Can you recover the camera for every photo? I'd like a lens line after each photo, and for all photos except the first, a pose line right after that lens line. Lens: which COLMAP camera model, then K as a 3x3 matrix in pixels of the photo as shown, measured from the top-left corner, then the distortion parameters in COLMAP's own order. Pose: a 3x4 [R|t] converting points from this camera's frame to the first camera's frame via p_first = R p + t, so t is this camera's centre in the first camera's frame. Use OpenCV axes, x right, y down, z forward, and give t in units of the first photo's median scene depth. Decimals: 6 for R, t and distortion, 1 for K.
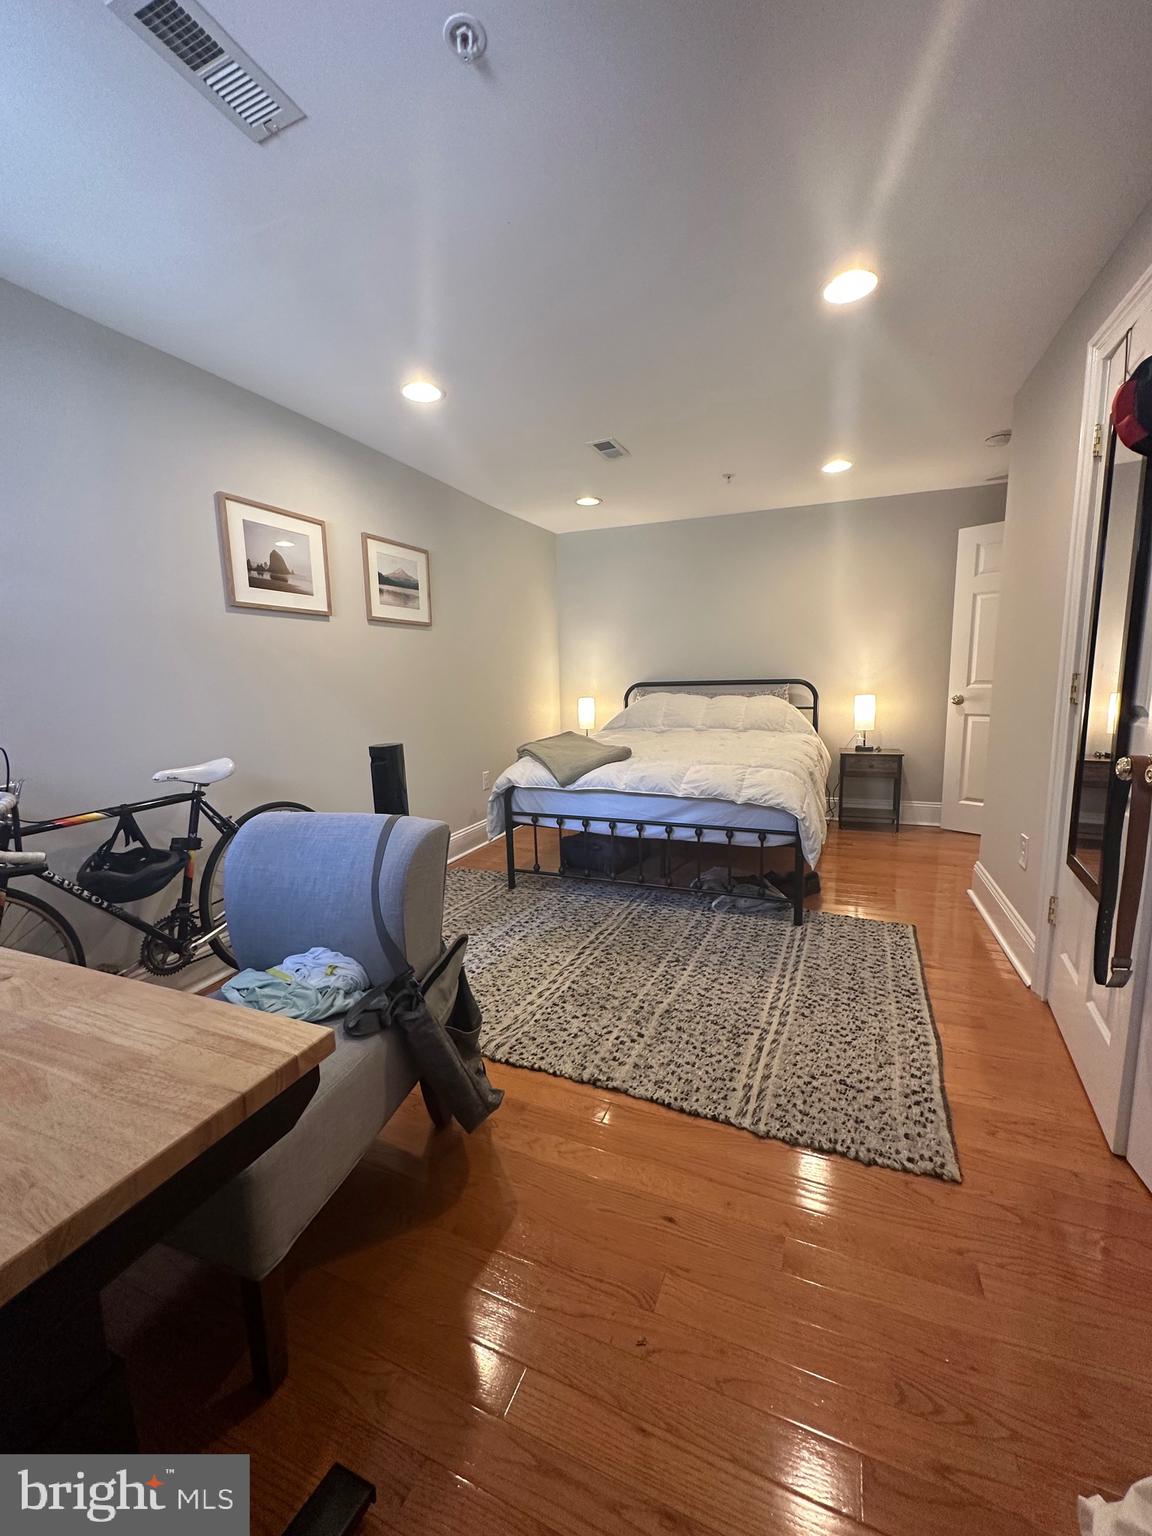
lens RADIAL K [[609.7, 0, 575.8], [0, 609.7, 765.6], [0, 0, 1]] dist [-0.001545, 0.000014]
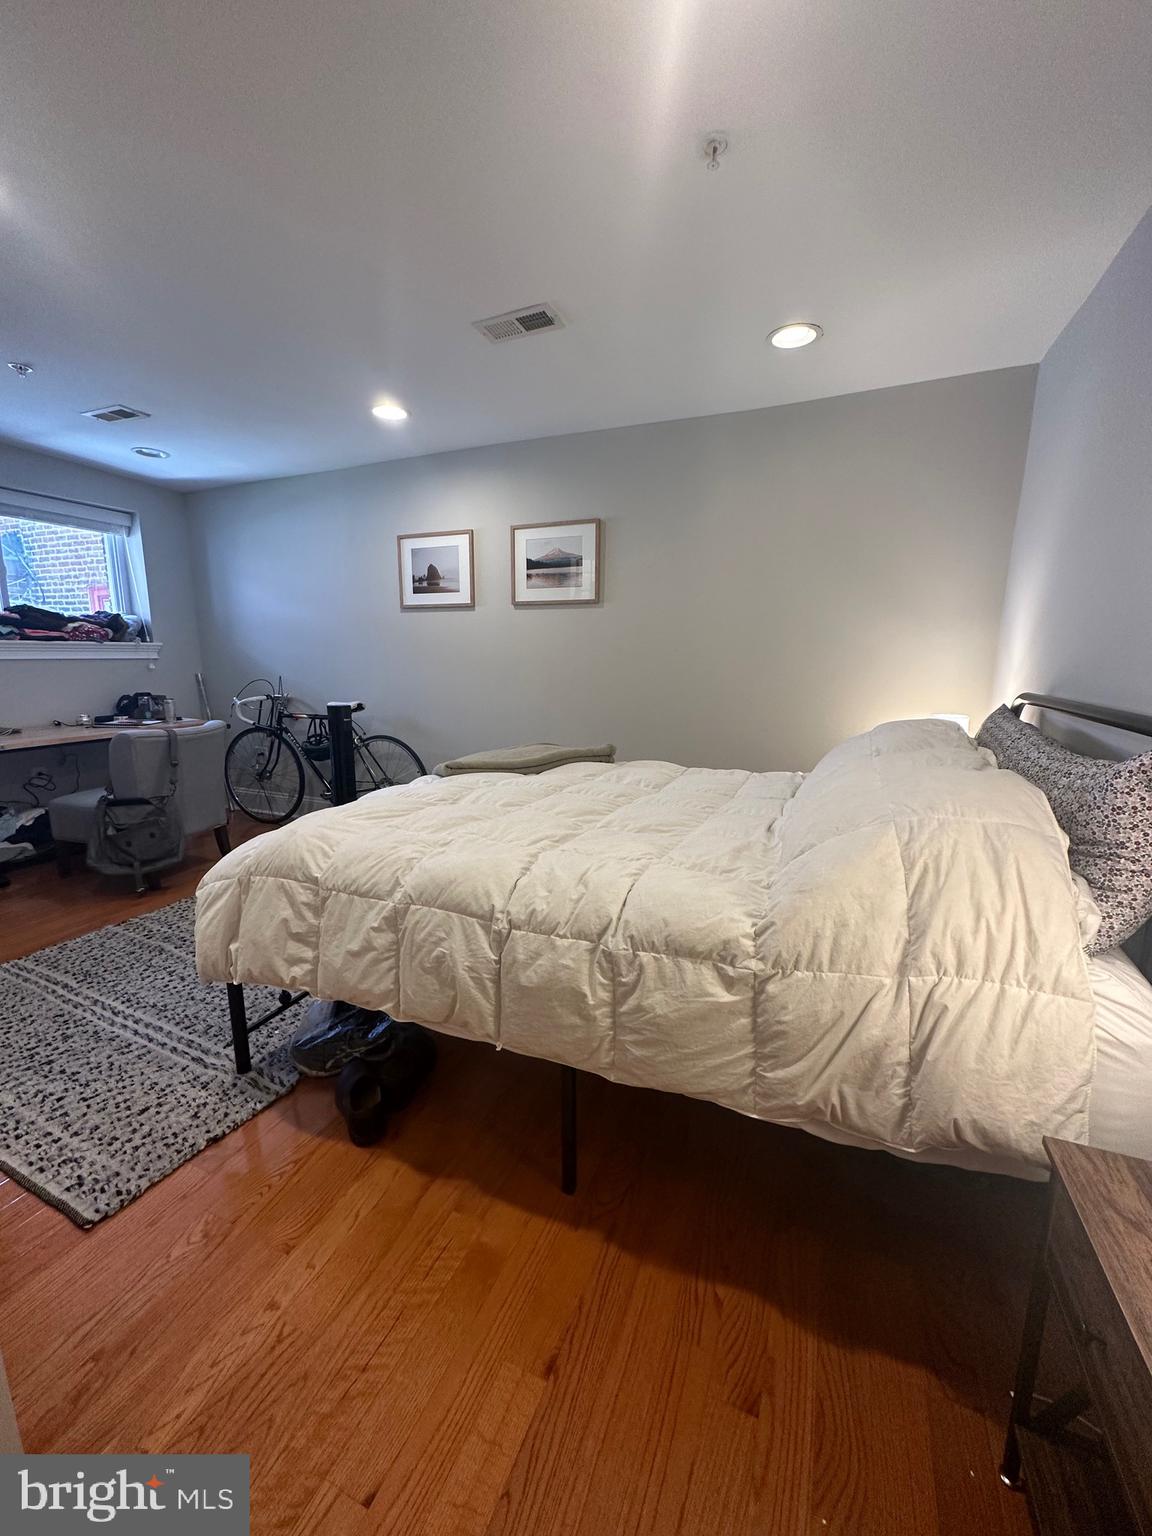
lens RADIAL K [[609.7, 0, 574.3], [0, 609.7, 766.5], [0, 0, 1]] dist [-0.001545, 0.000014]
pose [[-0.005979, 0.211689, -0.977319, 1.010974], [-0.154676, 0.965378, 0.210049, -0.257069], [0.987947, 0.152424, 0.026972, 1.405906]]
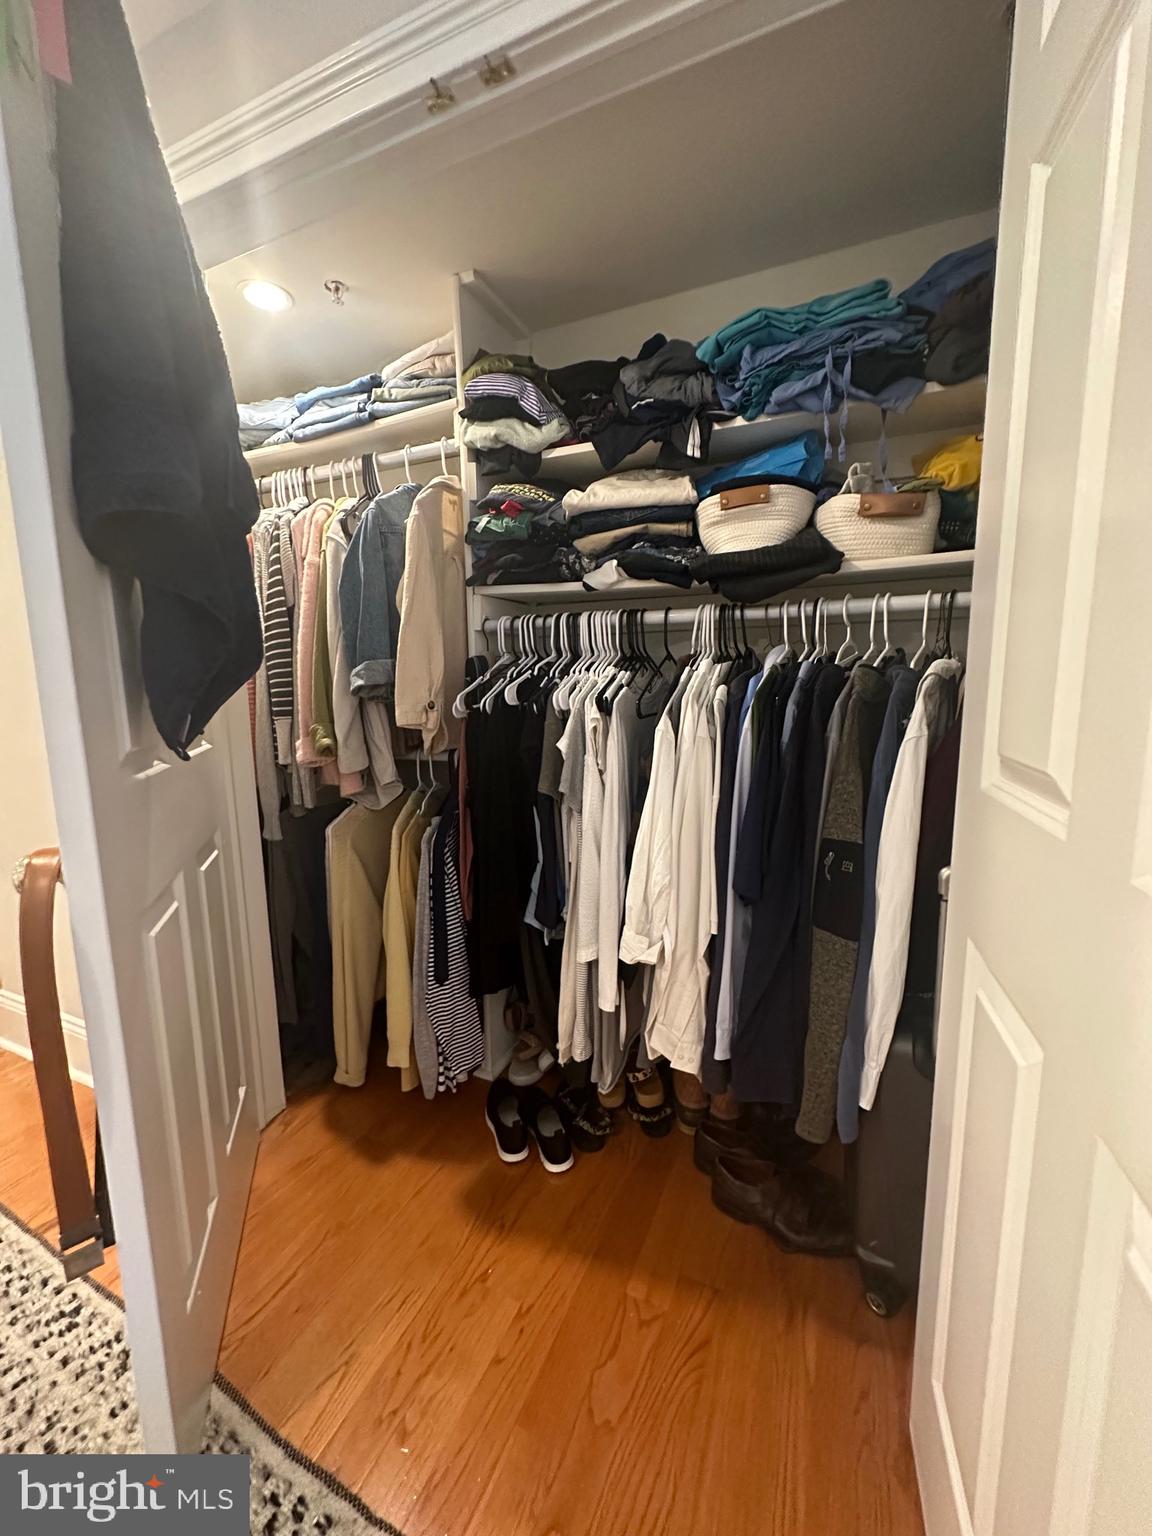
lens RADIAL K [[609.7, 0, 576.6], [0, 609.7, 766.4], [0, 0, 1]] dist [-0.001545, 0.000014]
pose [[0.028480, -0.123358, 0.991953, 0.096755], [0.150310, 0.981601, 0.117755, -0.065154], [-0.988229, 0.145747, 0.046498, 0.421937]]
